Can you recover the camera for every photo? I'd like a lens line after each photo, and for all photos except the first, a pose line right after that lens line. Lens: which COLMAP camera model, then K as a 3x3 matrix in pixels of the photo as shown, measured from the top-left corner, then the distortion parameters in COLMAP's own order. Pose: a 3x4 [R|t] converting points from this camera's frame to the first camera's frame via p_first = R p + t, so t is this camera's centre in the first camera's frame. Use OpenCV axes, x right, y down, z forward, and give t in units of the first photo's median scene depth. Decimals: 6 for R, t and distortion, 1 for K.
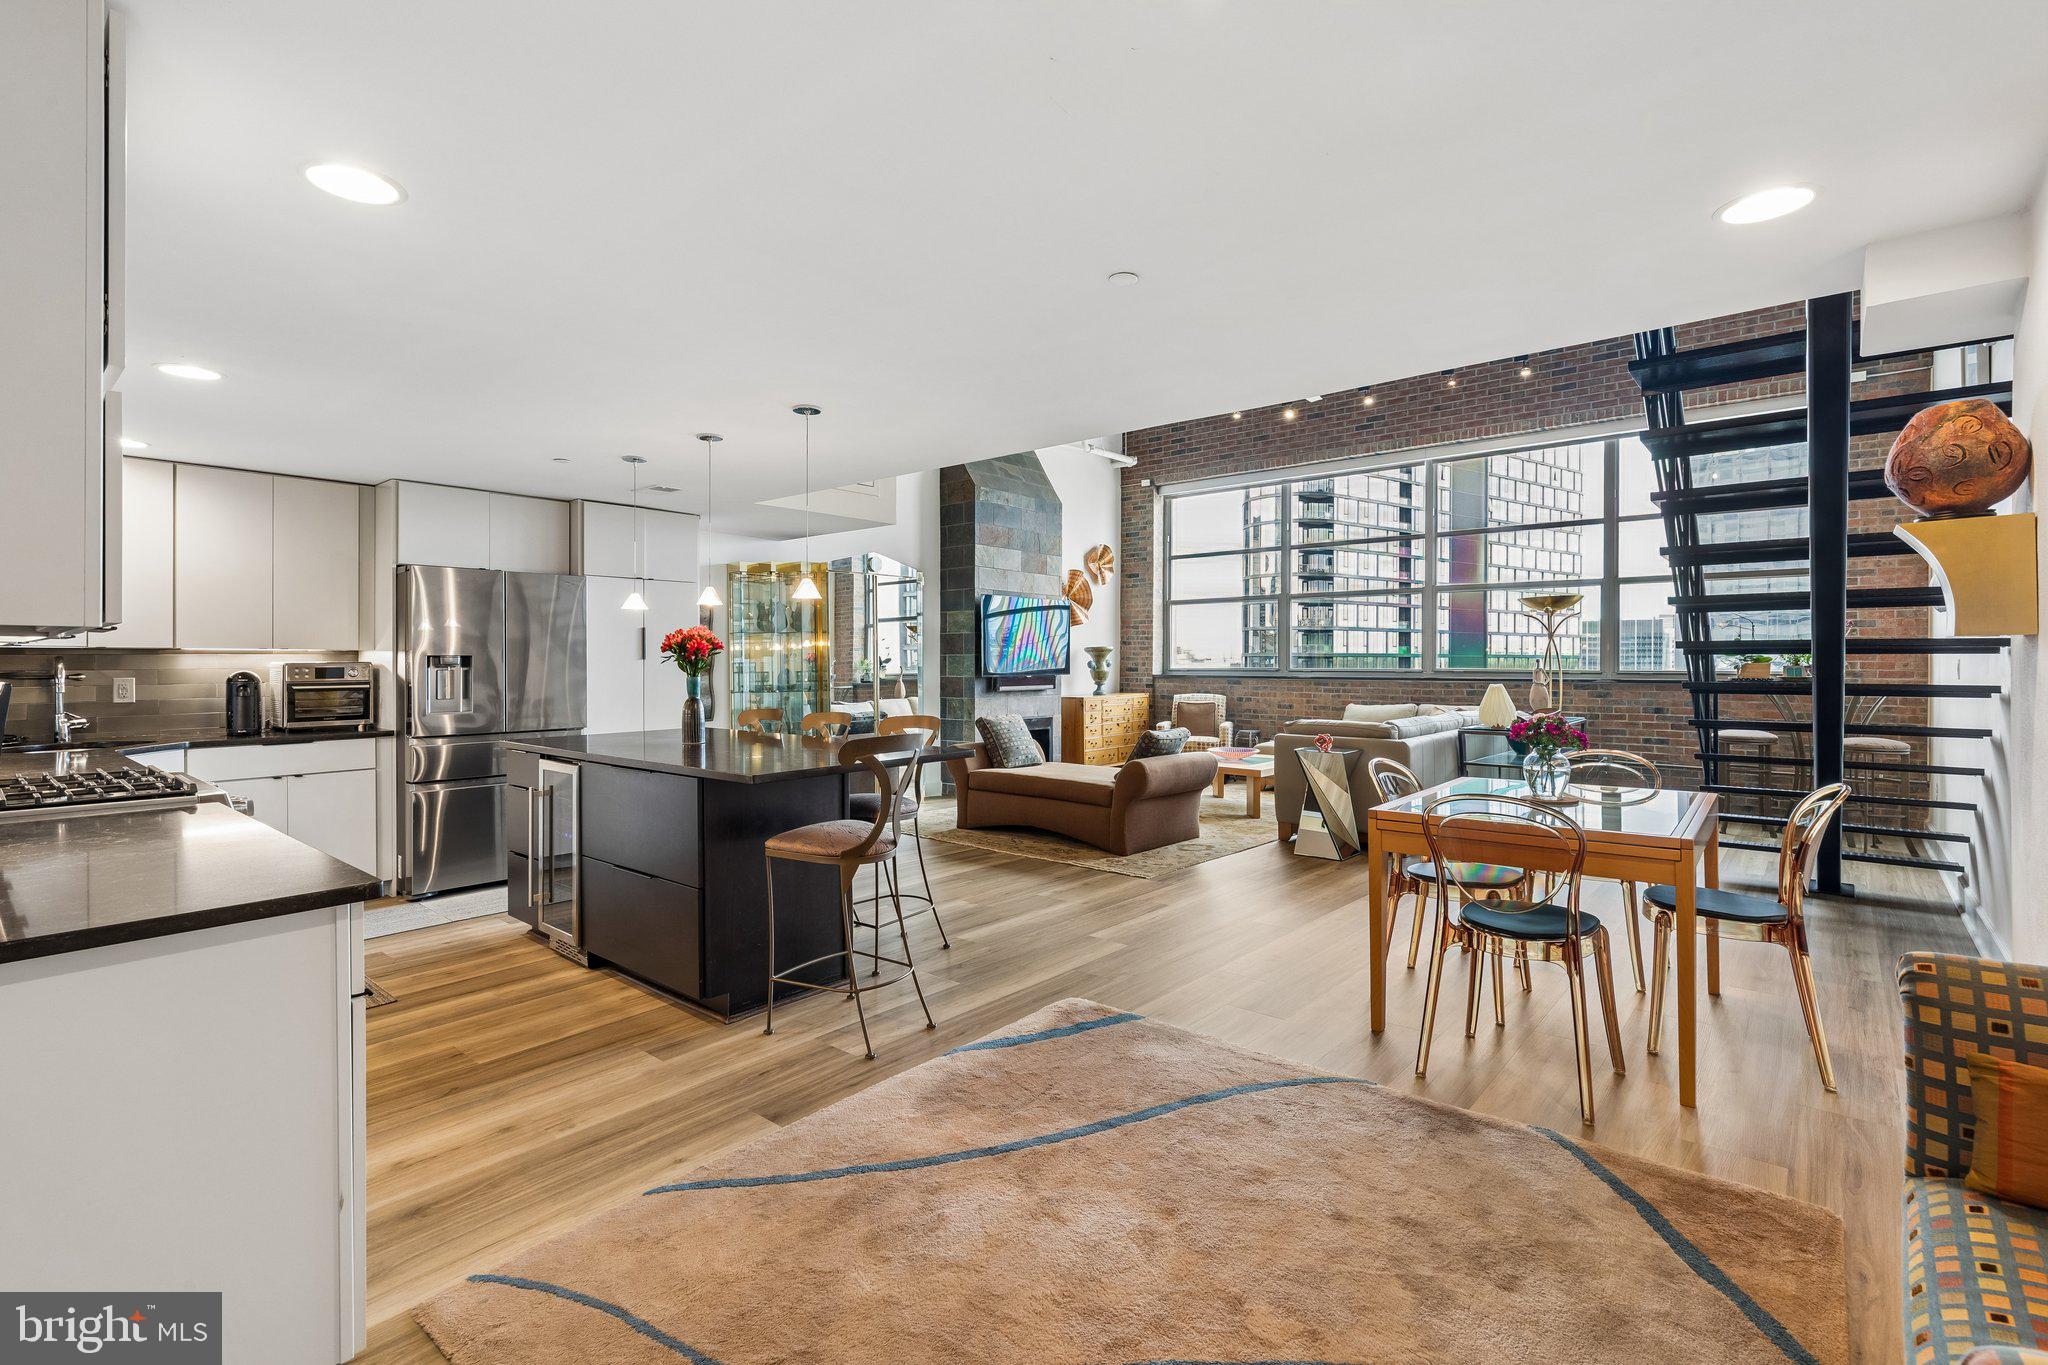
lens RADIAL K [[931.2, 0, 1008.9], [0, 931.2, 661.5], [0, 0, 1]] dist [0.011459, -0.001958]
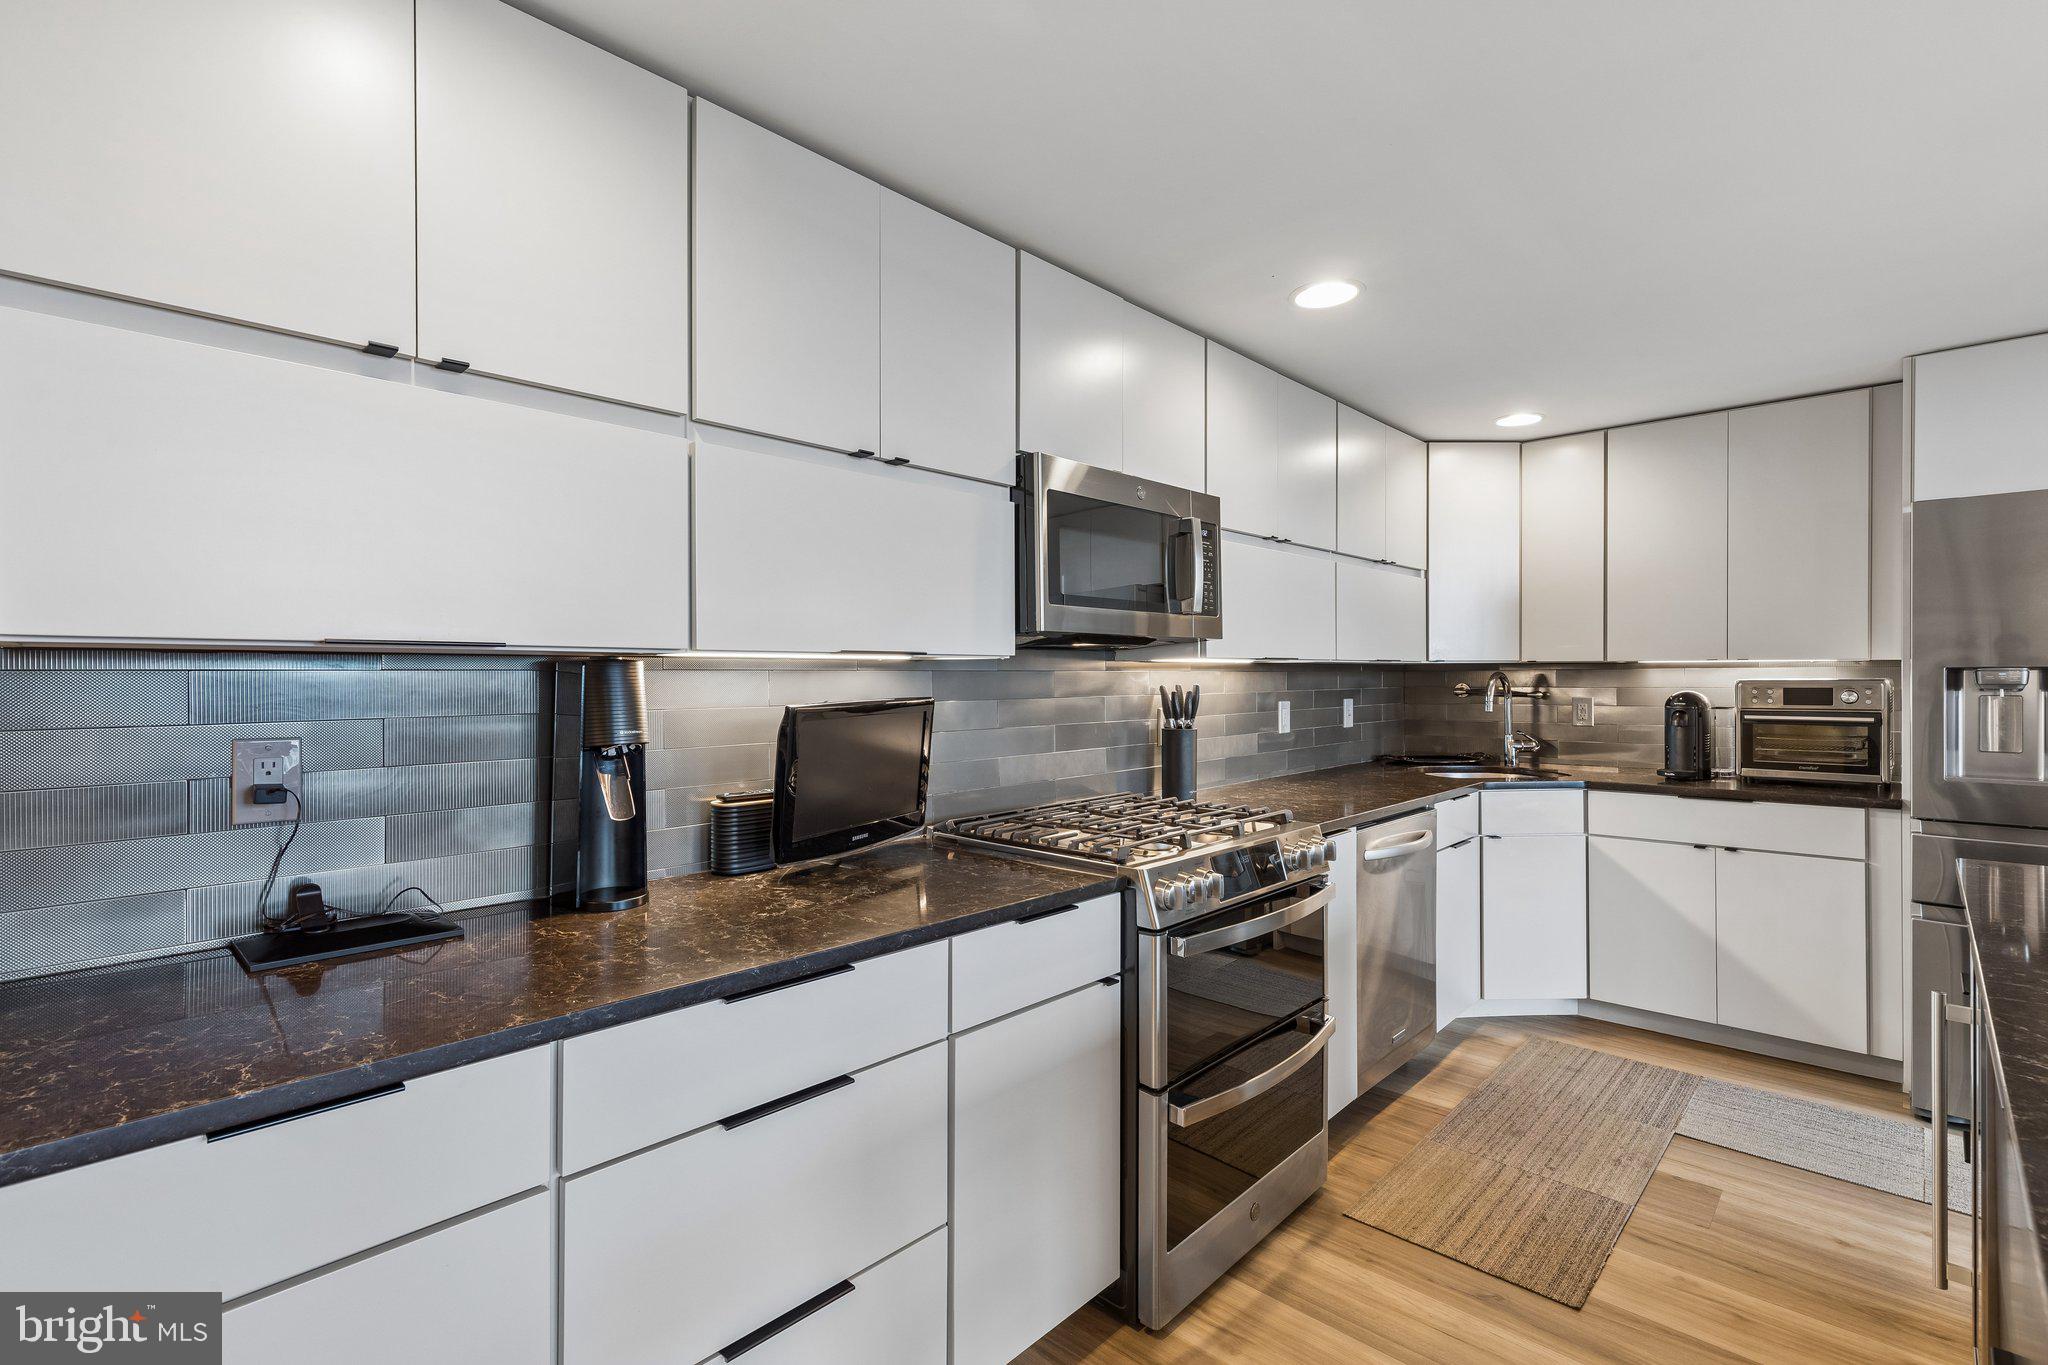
lens RADIAL K [[931.2, 0, 1036.8], [0, 931.2, 678.3], [0, 0, 1]] dist [0.011459, -0.001958]
pose [[-0.026396, 0.005207, -0.999638, -0.043564], [-0.001330, 0.999985, 0.005244, -0.001673], [0.999651, 0.001468, -0.026388, 0.289730]]
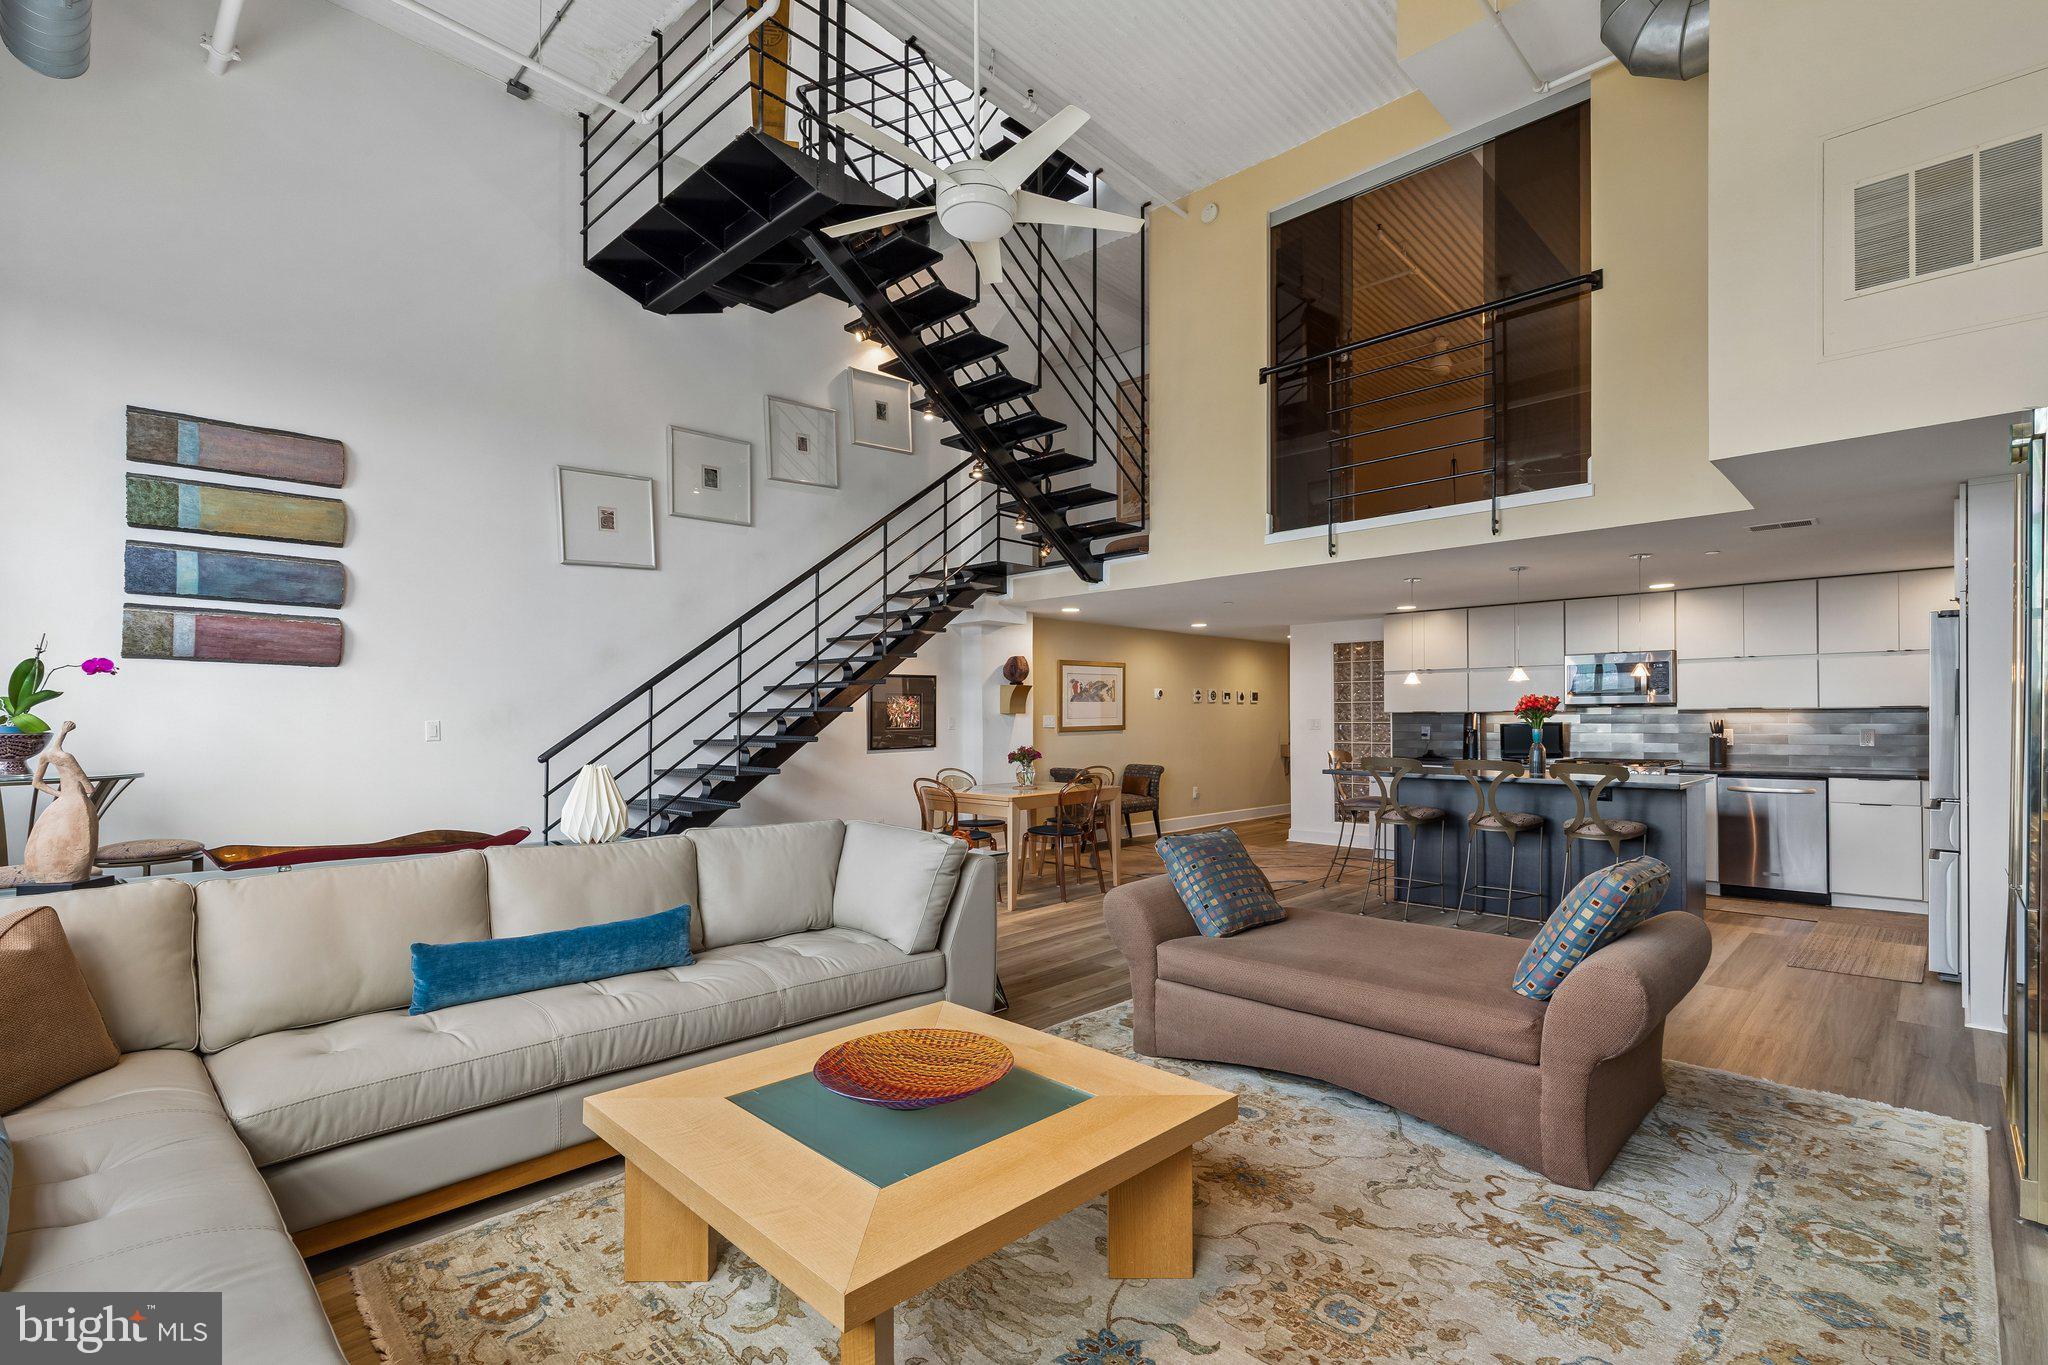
lens RADIAL K [[931.2, 0, 1043.0], [0, 931.2, 713.7], [0, 0, 1]] dist [0.011459, -0.001958]
pose [[-0.999280, 0.003334, 0.037789, 0.181938], [0.003217, 0.999990, -0.003168, -0.001994], [-0.037799, -0.003044, -0.999281, 1.194250]]
